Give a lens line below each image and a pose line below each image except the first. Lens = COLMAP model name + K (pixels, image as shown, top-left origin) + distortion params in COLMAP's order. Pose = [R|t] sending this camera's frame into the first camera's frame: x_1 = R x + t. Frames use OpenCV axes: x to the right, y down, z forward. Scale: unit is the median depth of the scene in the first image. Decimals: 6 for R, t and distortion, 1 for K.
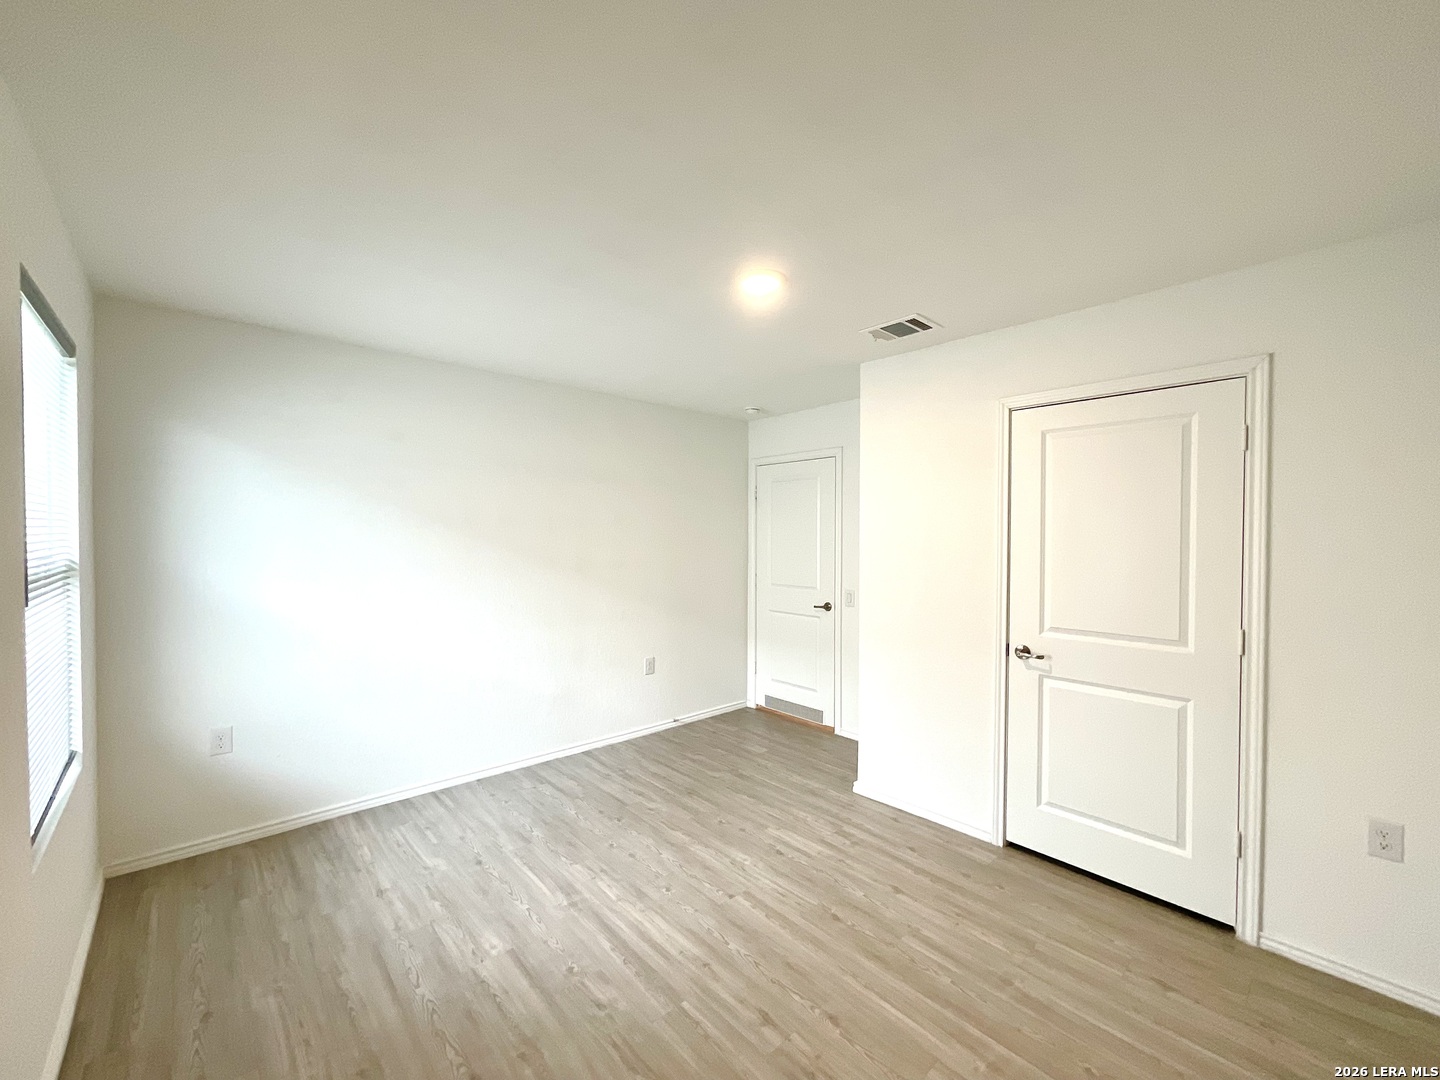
lens RADIAL K [[581.4, 0, 753.3], [0, 581.4, 540.4], [0, 0, 1]] dist [0.000471, -0.002003]
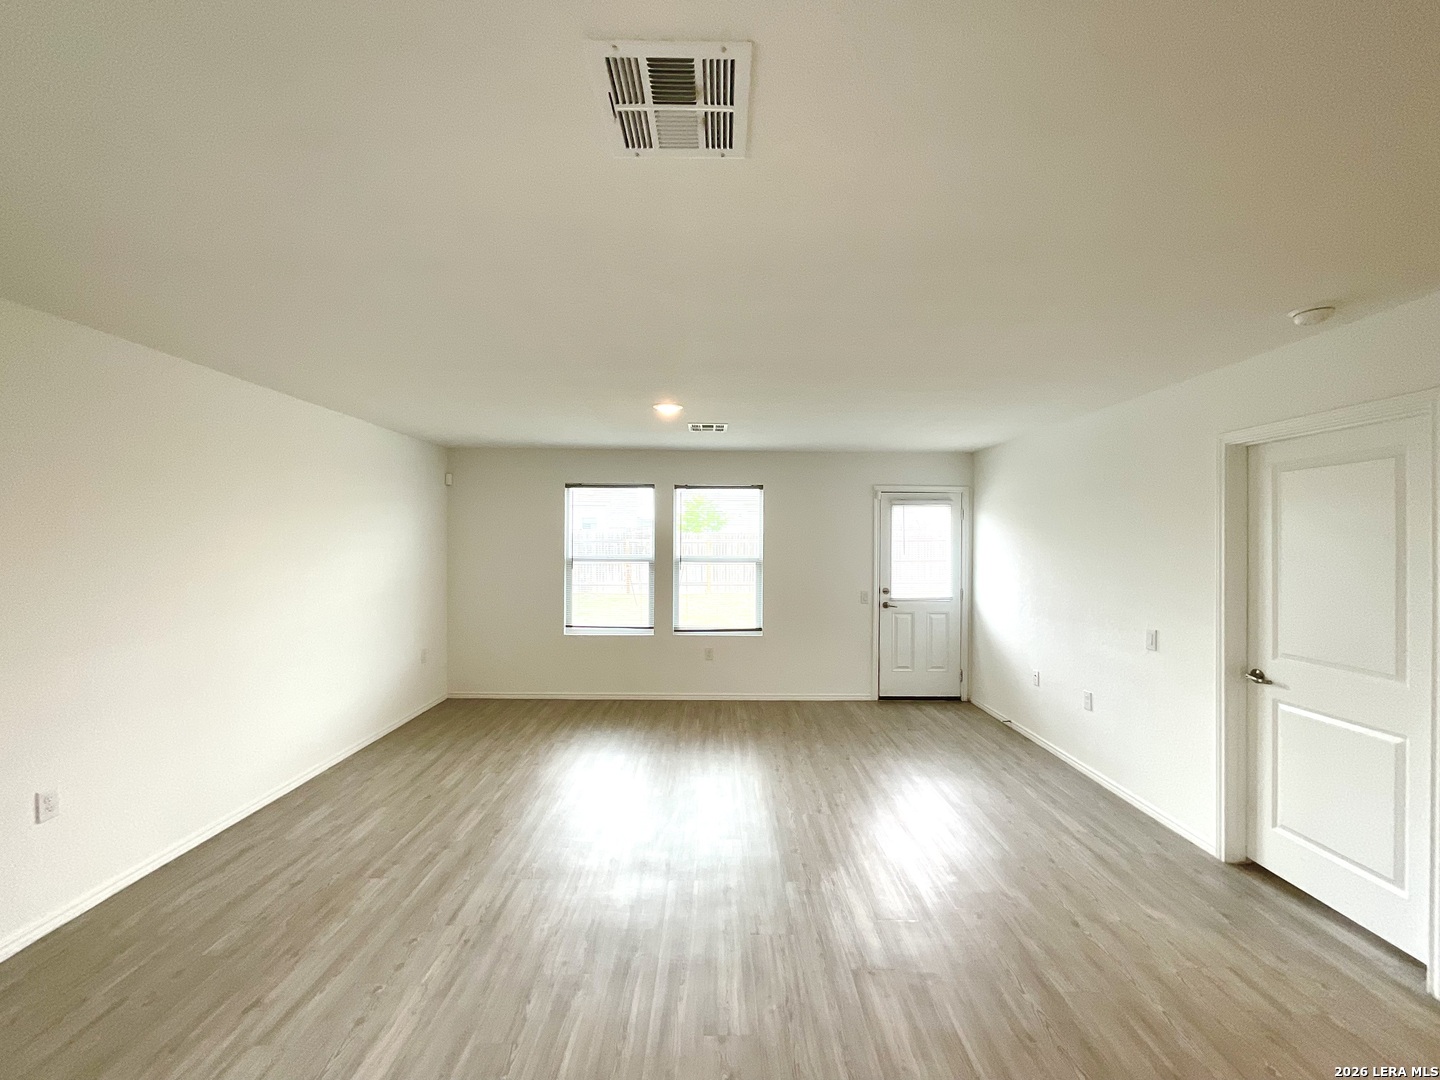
lens RADIAL K [[581.4, 0, 722.9], [0, 581.4, 542.3], [0, 0, 1]] dist [0.000471, -0.002003]
pose [[0.718334, -0.000062, -0.695699, 1.022663], [-0.013350, 0.999815, -0.013874, -0.036821], [0.695571, 0.019254, 0.718200, -0.852353]]
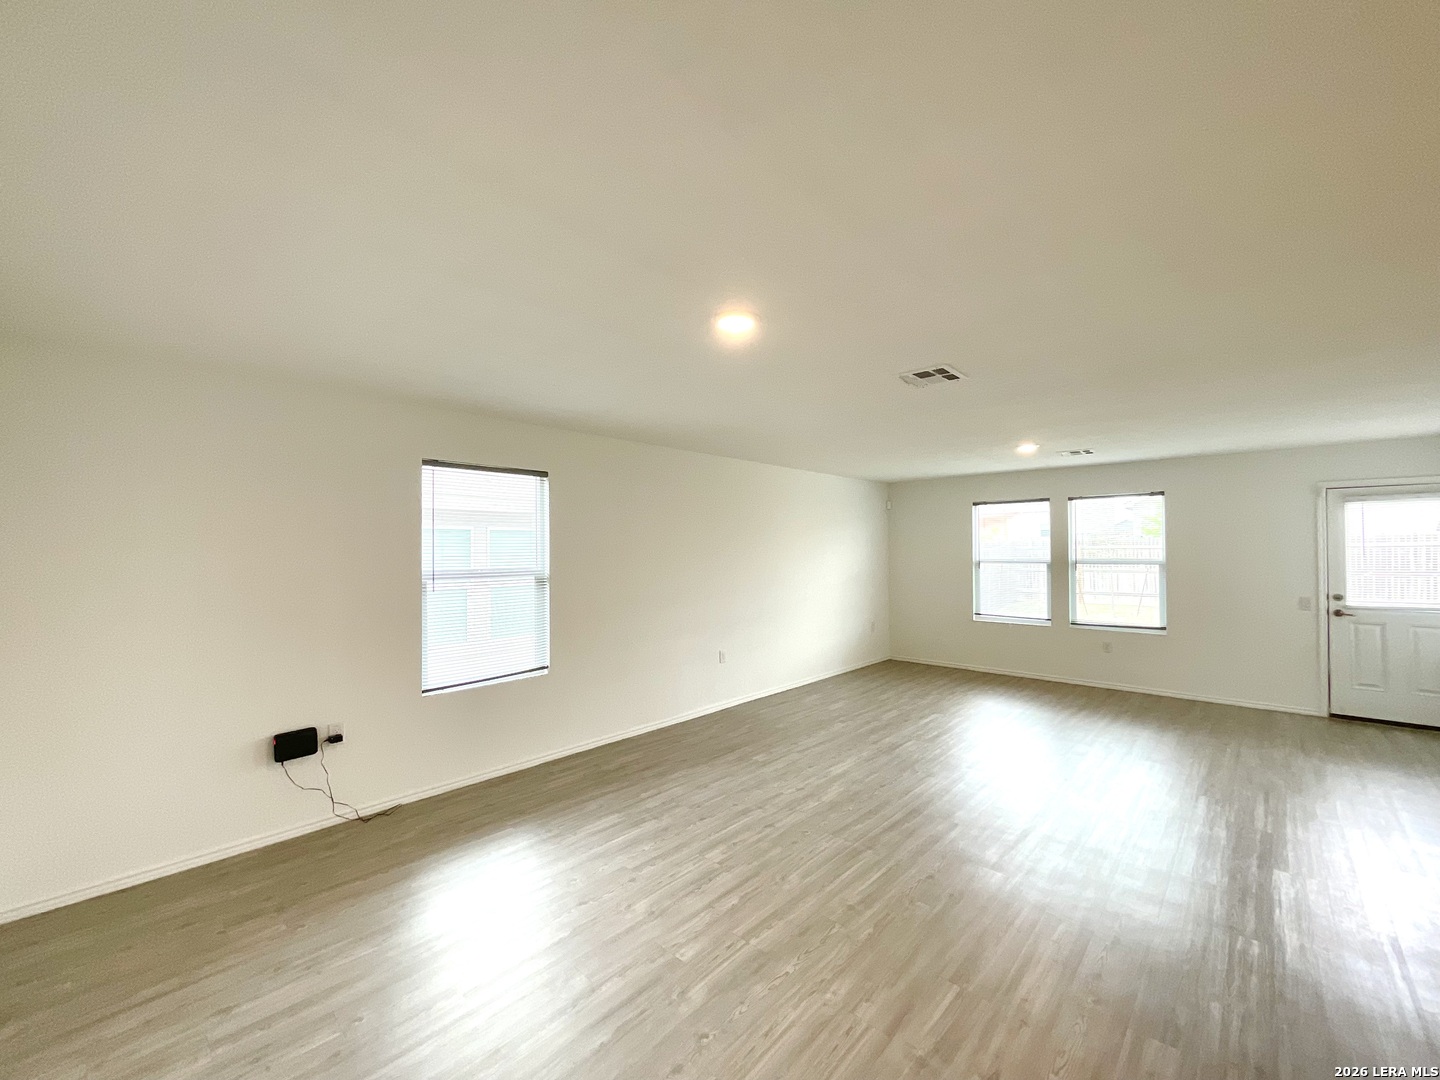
lens RADIAL K [[581.4, 0, 716.6], [0, 581.4, 542.0], [0, 0, 1]] dist [0.000471, -0.002003]
pose [[0.036861, -0.020598, -0.999108, 1.596157], [-0.010145, 0.999728, -0.020985, -0.023080], [0.999269, 0.010910, 0.036642, -0.978801]]
